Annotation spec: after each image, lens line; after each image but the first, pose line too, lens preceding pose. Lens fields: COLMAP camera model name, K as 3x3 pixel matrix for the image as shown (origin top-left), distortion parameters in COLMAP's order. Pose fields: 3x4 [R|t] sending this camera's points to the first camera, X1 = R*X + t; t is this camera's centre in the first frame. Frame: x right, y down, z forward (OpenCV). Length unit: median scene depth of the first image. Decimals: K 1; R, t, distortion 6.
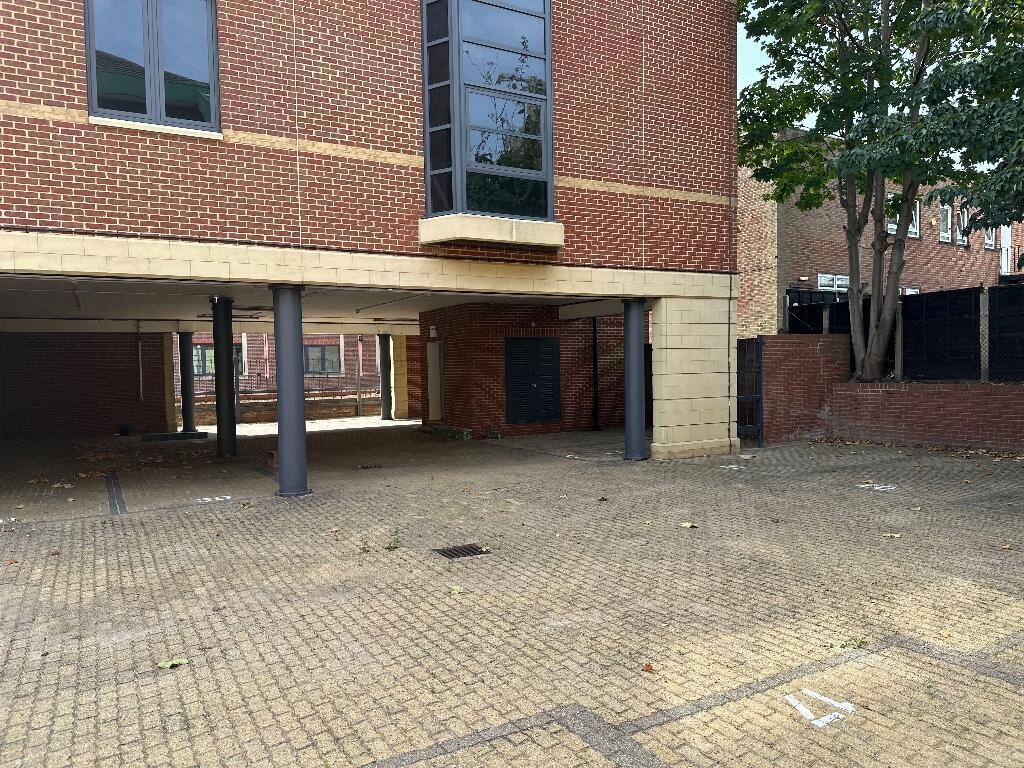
lens RADIAL K [[690.2, 0, 512.0], [0, 690.2, 384.0], [0, 0, 1]] dist [-0.000795, -0.002080]
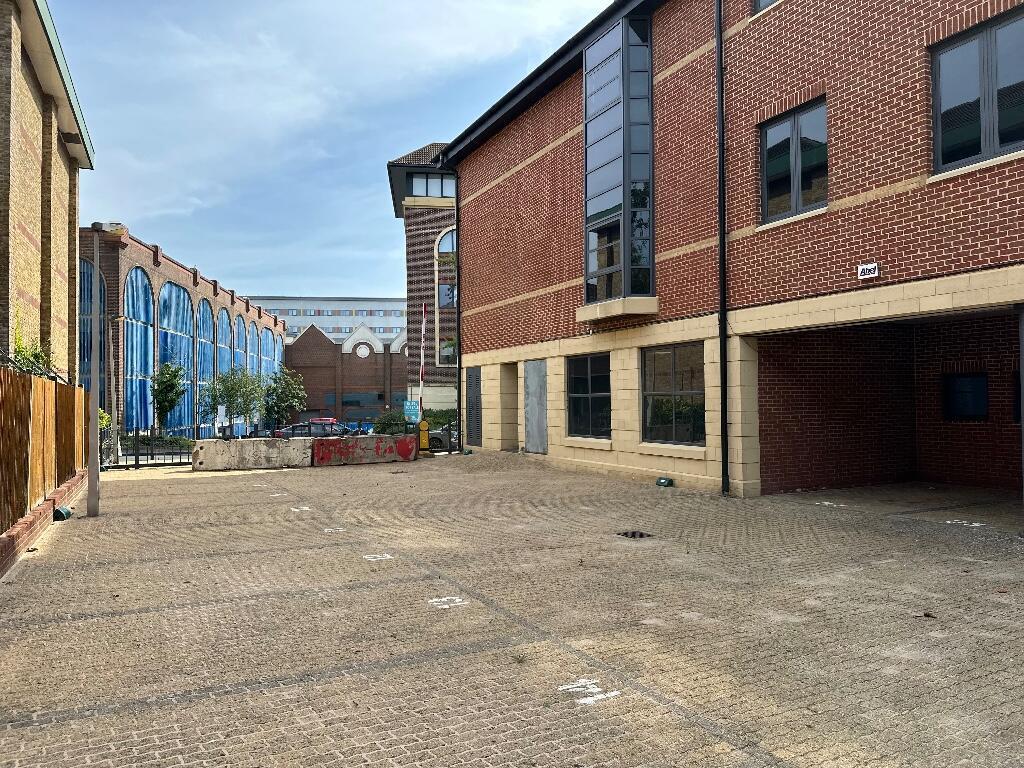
lens RADIAL K [[723.5, 0, 512.0], [0, 723.5, 384.0], [0, 0, 1]] dist [-0.000042, -0.009410]
pose [[-0.038312, -0.004151, -0.999257, 0.633737], [-0.018119, 0.999830, -0.003458, -0.022165], [0.999102, 0.017973, -0.038380, 0.349219]]
